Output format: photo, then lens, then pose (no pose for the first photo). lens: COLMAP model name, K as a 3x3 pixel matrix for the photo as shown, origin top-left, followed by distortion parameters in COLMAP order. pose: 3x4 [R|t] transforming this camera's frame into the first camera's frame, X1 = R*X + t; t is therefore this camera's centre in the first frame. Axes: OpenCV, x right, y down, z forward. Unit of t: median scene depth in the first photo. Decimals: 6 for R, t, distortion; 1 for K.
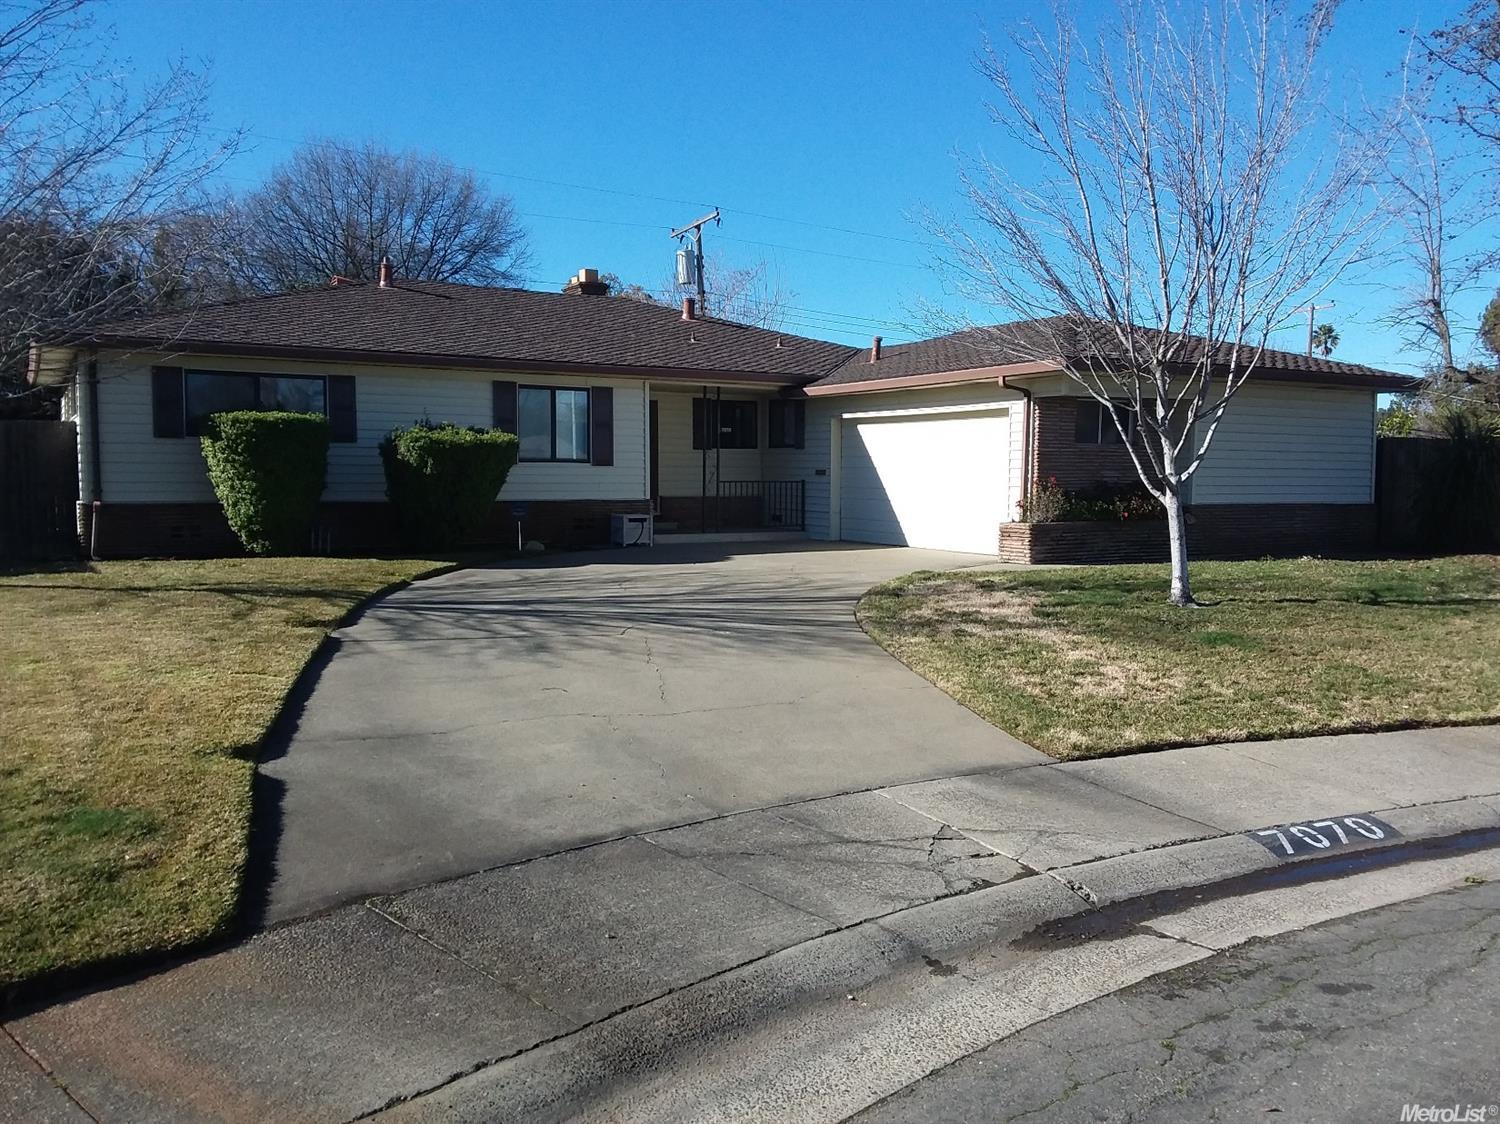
lens RADIAL K [[1243.1, 0, 782.6], [0, 1243.1, 555.1], [0, 0, 1]] dist [0.166083, -0.269624]
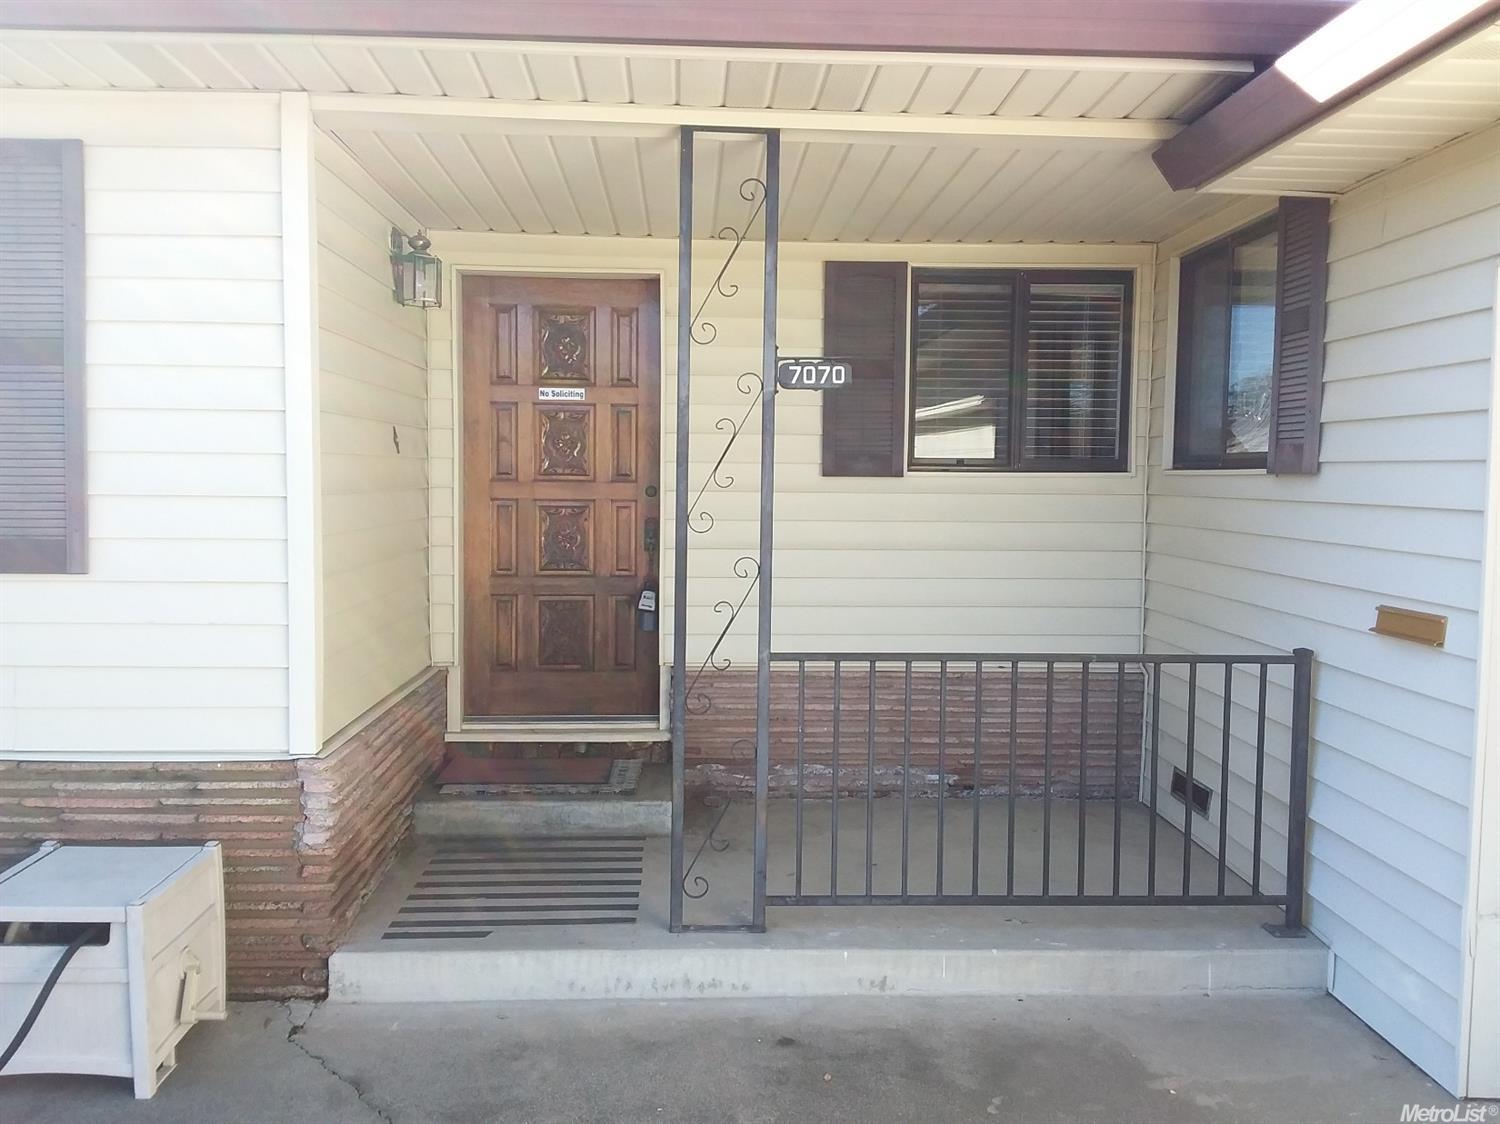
lens RADIAL K [[1237.4, 0, 753.5], [0, 1237.4, 552.9], [0, 0, 1]] dist [0.157812, -0.242614]
pose [[0.872463, 0.046586, -0.486454, 0.059478], [-0.041560, 0.998913, 0.021123, -0.126682], [0.486909, 0.001788, 0.873451, 1.353961]]
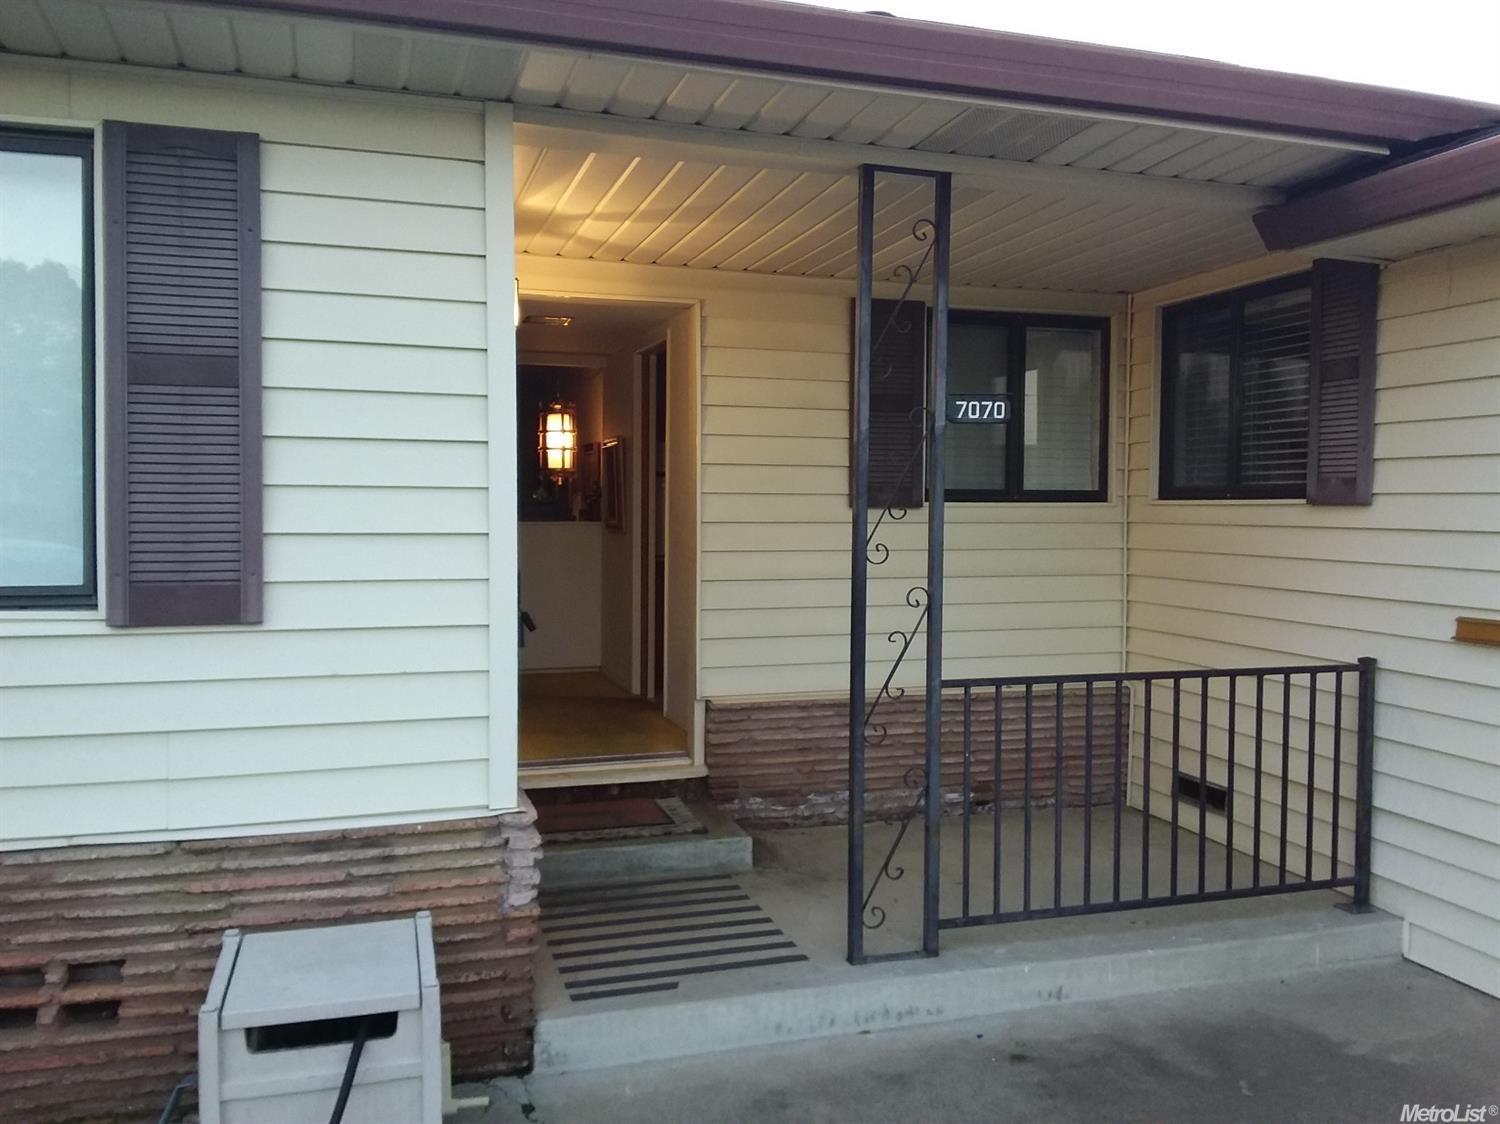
lens RADIAL K [[1243.1, 0, 782.6], [0, 1243.1, 555.1], [0, 0, 1]] dist [0.166083, -0.269624]
pose [[0.972869, 0.023048, -0.230206, -0.049805], [-0.025807, 0.999627, -0.008979, -0.123425], [0.229913, 0.014676, 0.973101, 1.307592]]
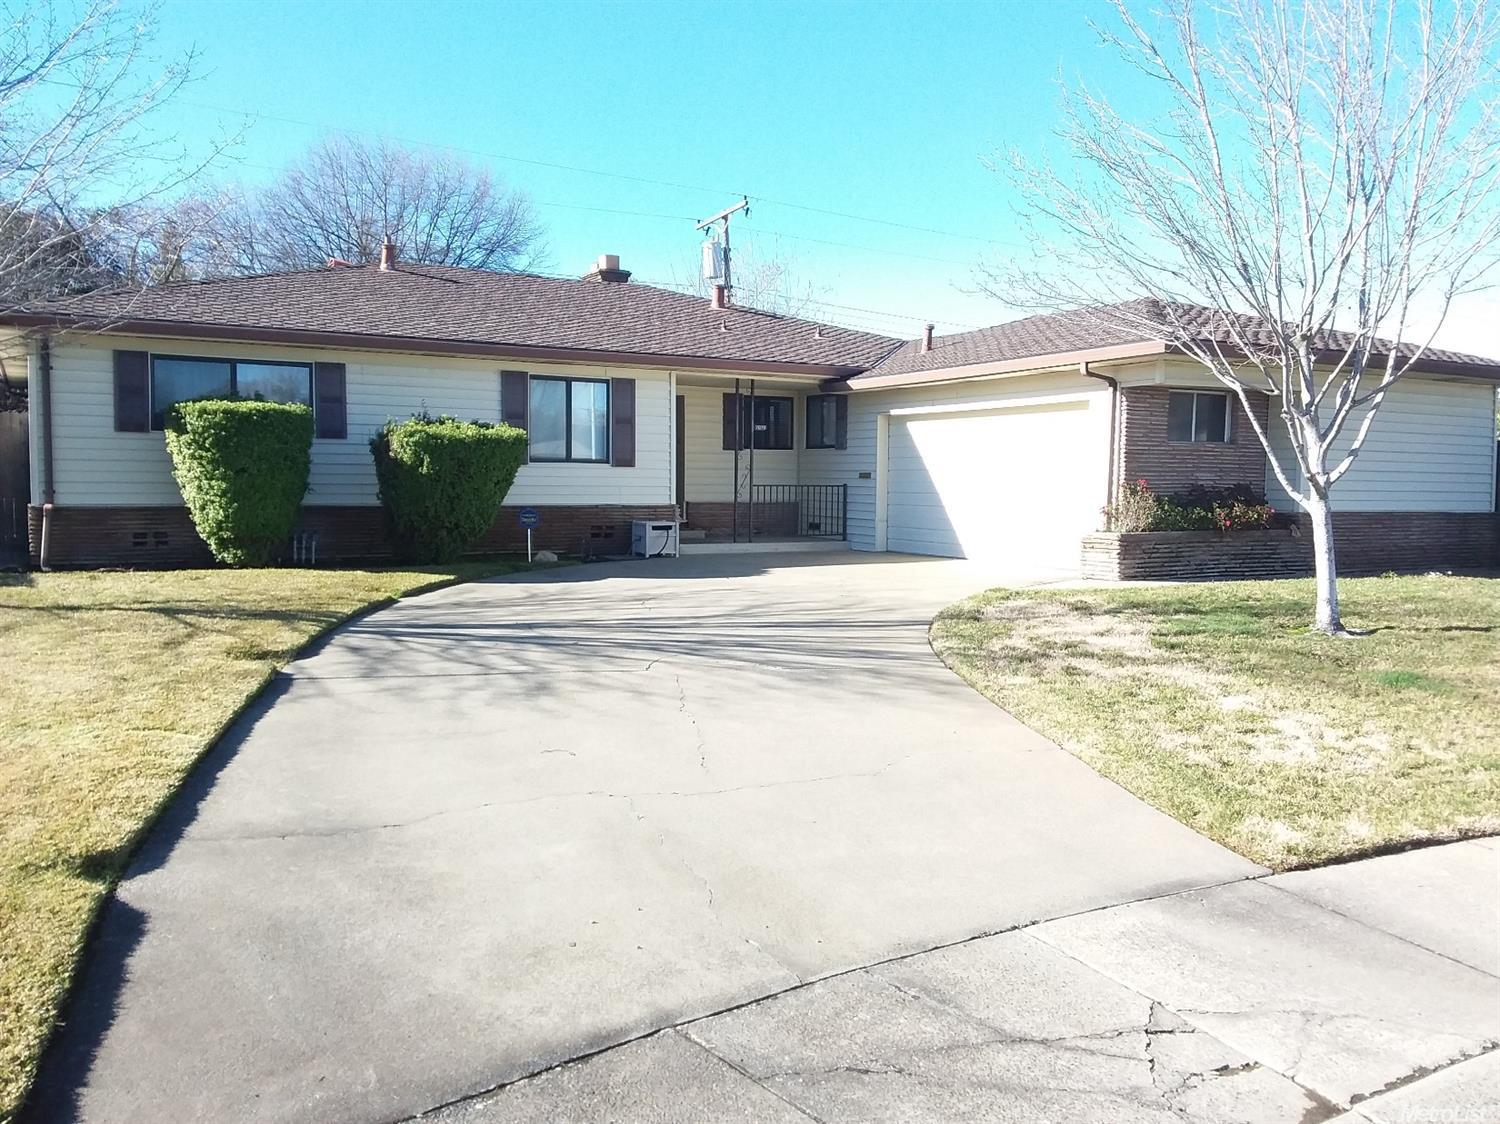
lens RADIAL K [[1243.1, 0, 782.6], [0, 1243.1, 555.1], [0, 0, 1]] dist [0.166083, -0.269624]
pose [[0.999873, 0.004430, -0.015291, -0.024754], [-0.004541, 0.999963, -0.007244, -0.003679], [0.015258, 0.007312, 0.999857, 0.166990]]
